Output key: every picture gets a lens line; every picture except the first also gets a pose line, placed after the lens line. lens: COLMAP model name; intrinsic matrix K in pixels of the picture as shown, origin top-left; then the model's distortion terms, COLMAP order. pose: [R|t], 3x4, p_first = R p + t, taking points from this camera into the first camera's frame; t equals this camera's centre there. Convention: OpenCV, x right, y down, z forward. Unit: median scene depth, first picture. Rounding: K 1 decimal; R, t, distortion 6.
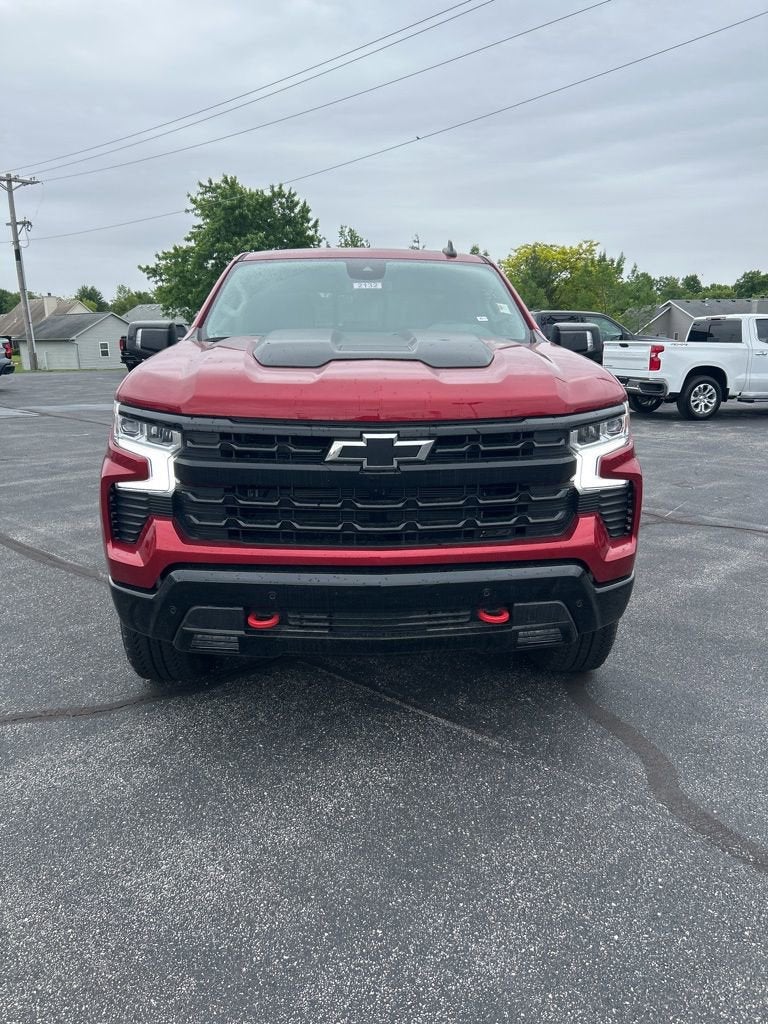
lens RADIAL K [[771.6, 0, 388.4], [0, 771.6, 507.8], [0, 0, 1]] dist [0.041526, -0.043087]
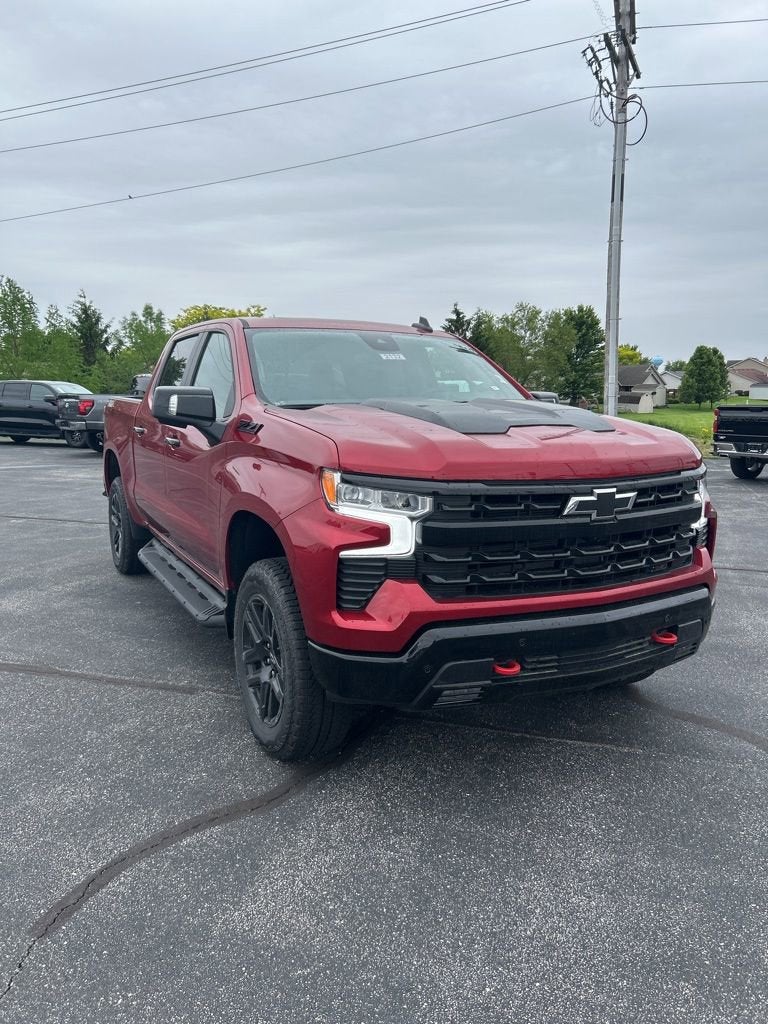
lens RADIAL K [[771.6, 0, 388.4], [0, 771.6, 507.8], [0, 0, 1]] dist [0.041526, -0.043087]
pose [[0.908728, -0.057109, 0.413463, -0.752072], [0.087203, 0.994711, -0.054267, -0.031245], [-0.408177, 0.085370, 0.908902, 0.075803]]
